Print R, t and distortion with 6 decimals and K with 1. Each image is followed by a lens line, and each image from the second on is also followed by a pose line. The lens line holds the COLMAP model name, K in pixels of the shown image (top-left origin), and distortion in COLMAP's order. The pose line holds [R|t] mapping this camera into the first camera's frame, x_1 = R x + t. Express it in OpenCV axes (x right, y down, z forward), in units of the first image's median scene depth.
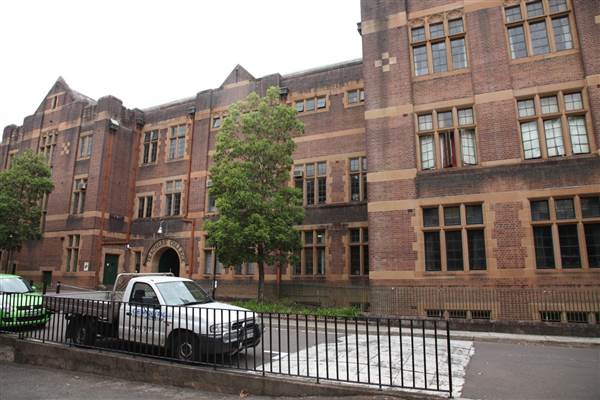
lens RADIAL K [[405.2, 0, 300.5], [0, 405.2, 196.3], [0, 0, 1]] dist [-0.127050, 0.070973]
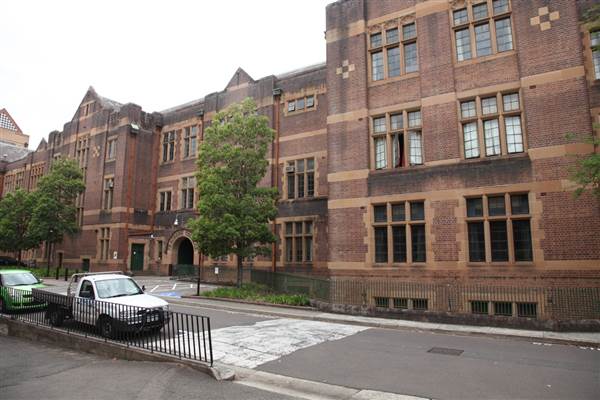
lens RADIAL K [[405.2, 0, 301.0], [0, 405.2, 196.9], [0, 0, 1]] dist [-0.127050, 0.070973]
pose [[0.991277, -0.026477, -0.129108, 0.236598], [0.033473, 0.998069, 0.052317, -0.055175], [0.127474, -0.056183, 0.990249, -0.115639]]
